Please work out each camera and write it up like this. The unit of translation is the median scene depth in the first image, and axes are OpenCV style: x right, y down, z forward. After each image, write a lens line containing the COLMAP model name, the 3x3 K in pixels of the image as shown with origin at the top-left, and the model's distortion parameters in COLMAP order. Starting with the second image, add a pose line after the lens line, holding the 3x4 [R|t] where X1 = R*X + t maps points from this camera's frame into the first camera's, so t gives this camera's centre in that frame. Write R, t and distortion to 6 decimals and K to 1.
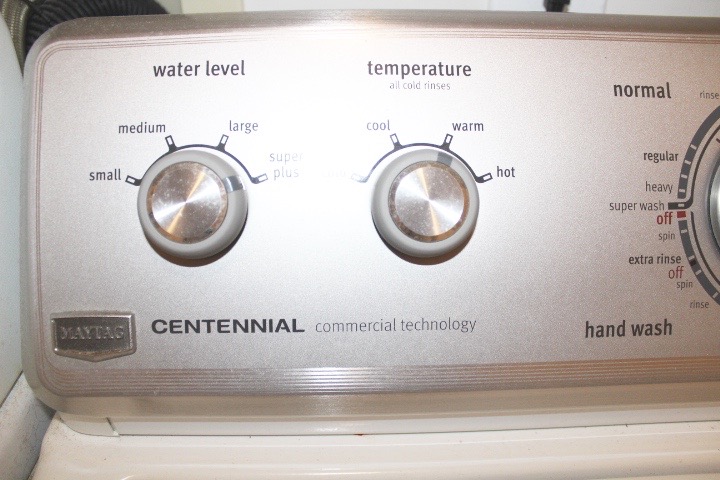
lens RADIAL K [[571.7, 0, 360.0], [0, 571.7, 240.0], [0, 0, 1]] dist [-0.100484, 0.008045]
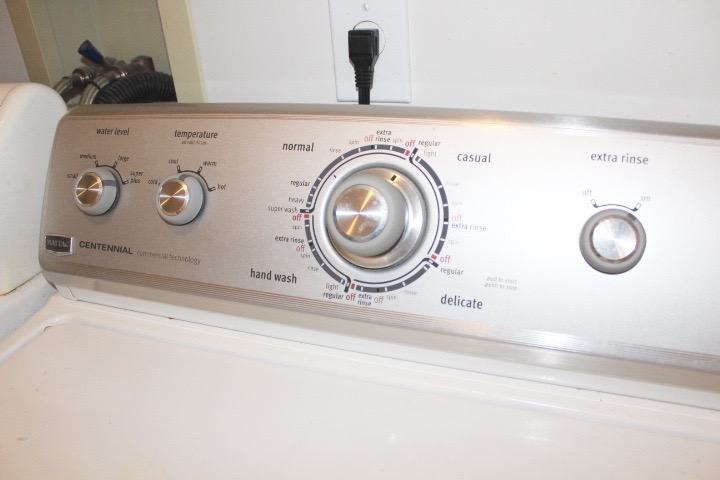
lens RADIAL K [[571.7, 0, 360.0], [0, 571.7, 240.0], [0, 0, 1]] dist [-0.100484, 0.008045]
pose [[0.924818, 0.102273, -0.366404, 1.422550], [-0.123457, 0.991740, -0.034790, 0.072782], [0.359819, 0.077409, 0.929805, -0.643265]]
